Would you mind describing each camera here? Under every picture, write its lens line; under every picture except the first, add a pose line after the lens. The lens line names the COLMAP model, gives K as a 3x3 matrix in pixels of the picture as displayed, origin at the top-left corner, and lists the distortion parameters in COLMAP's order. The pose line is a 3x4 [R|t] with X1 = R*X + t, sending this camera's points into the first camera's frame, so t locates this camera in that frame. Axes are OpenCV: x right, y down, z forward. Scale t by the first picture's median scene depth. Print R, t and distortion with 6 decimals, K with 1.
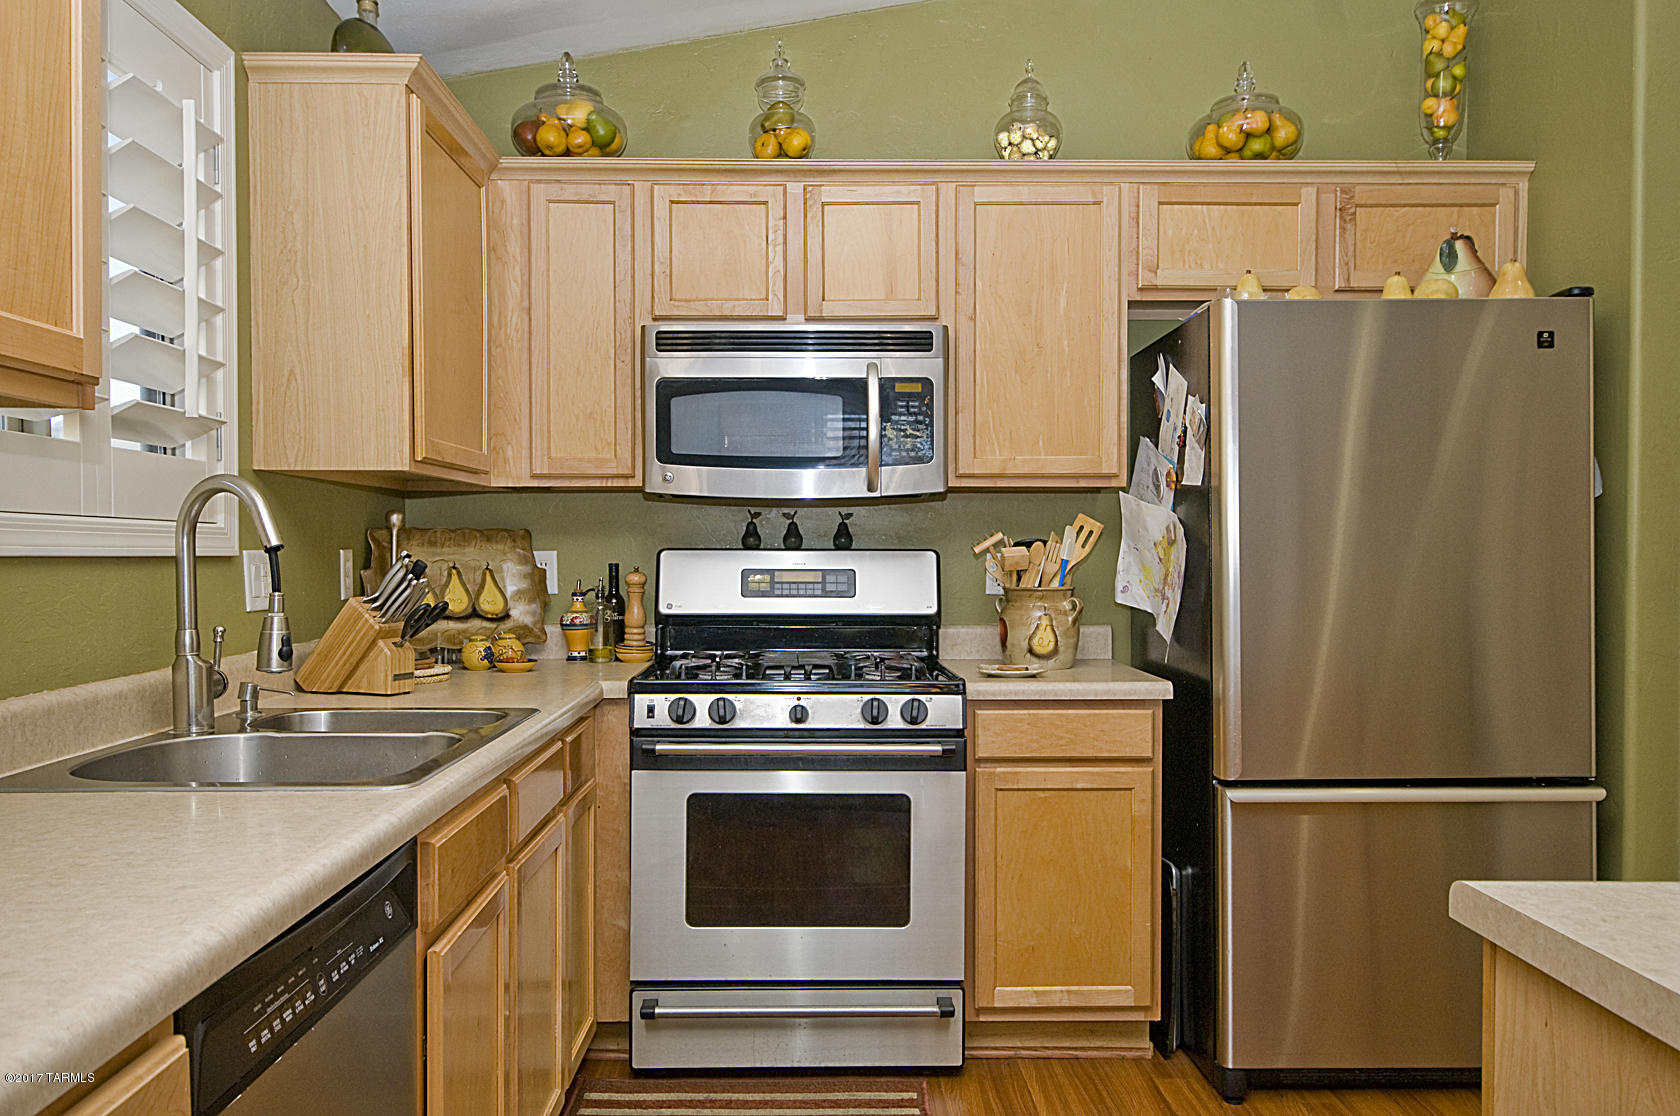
lens RADIAL K [[1372.5, 0, 829.8], [0, 1372.5, 563.7], [0, 0, 1]] dist [0.037258, -0.000579]
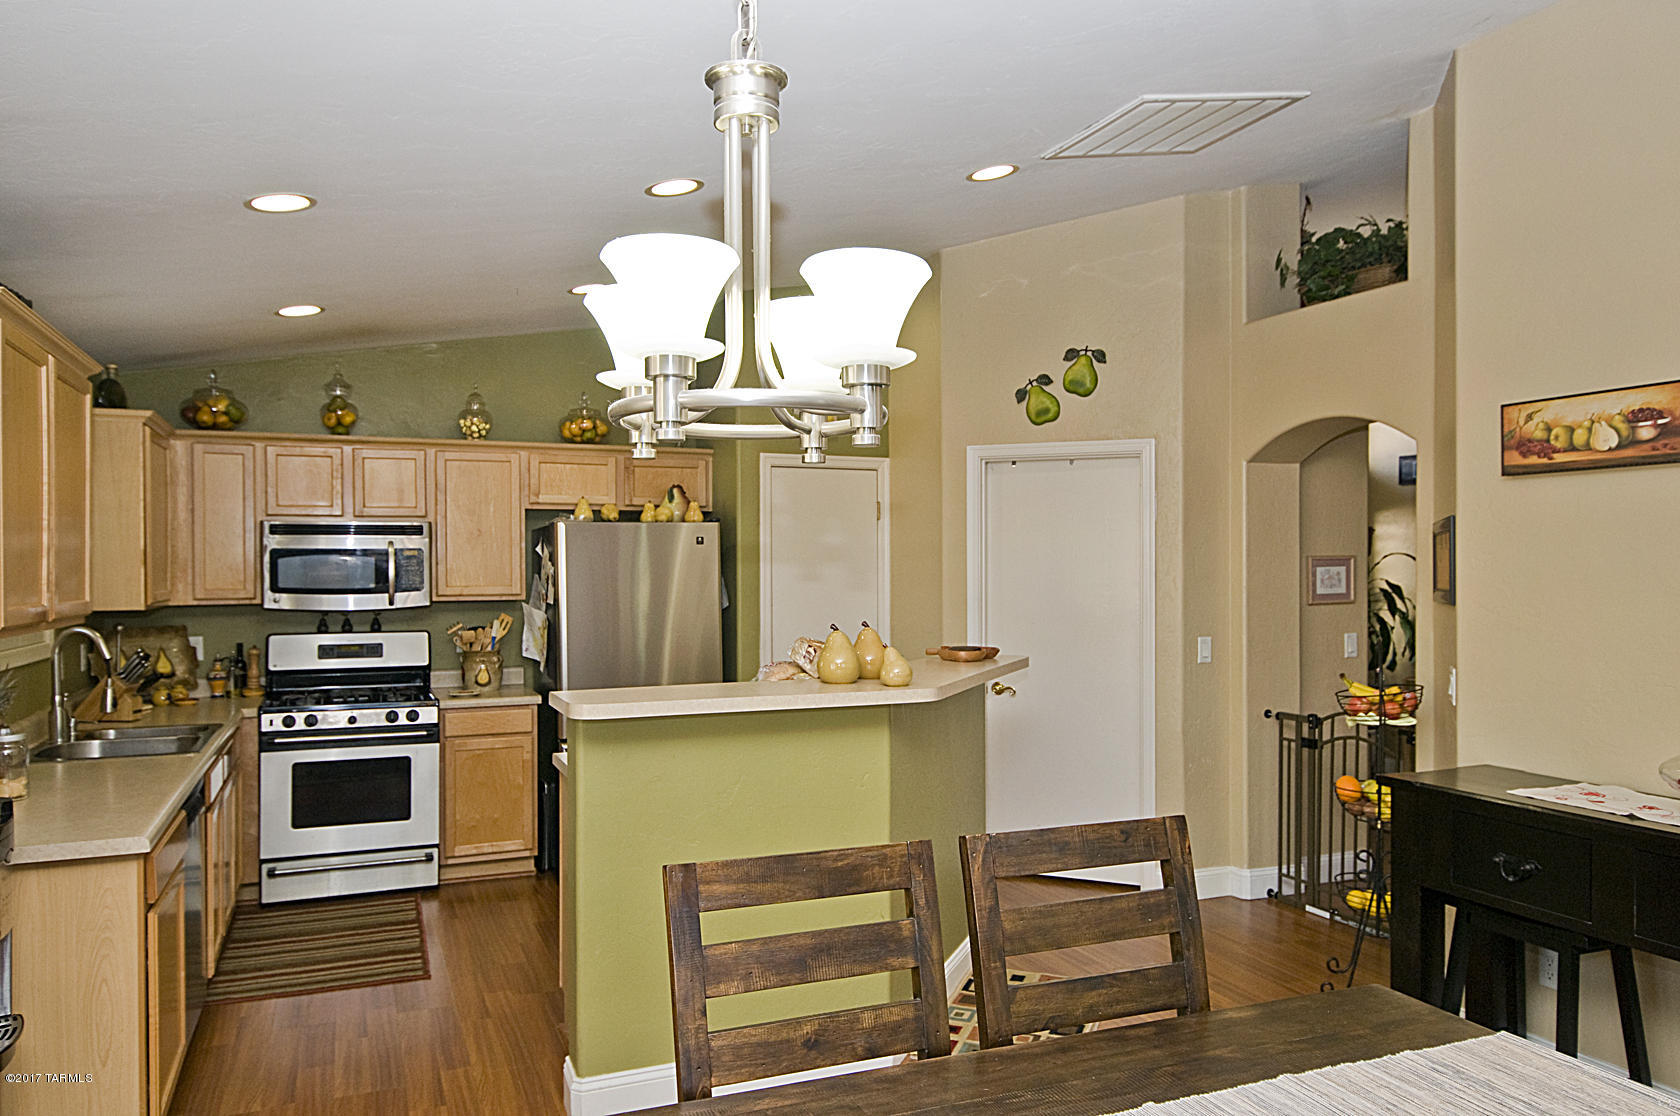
lens RADIAL K [[1174.0, 0, 837.7], [0, 1174.0, 572.2], [0, 0, 1]] dist [0.011321, 0.006145]
pose [[0.929027, -0.006250, 0.369958, 0.001815], [0.009605, 0.999928, -0.007228, -0.081981], [-0.369886, 0.010268, 0.929020, -0.810010]]
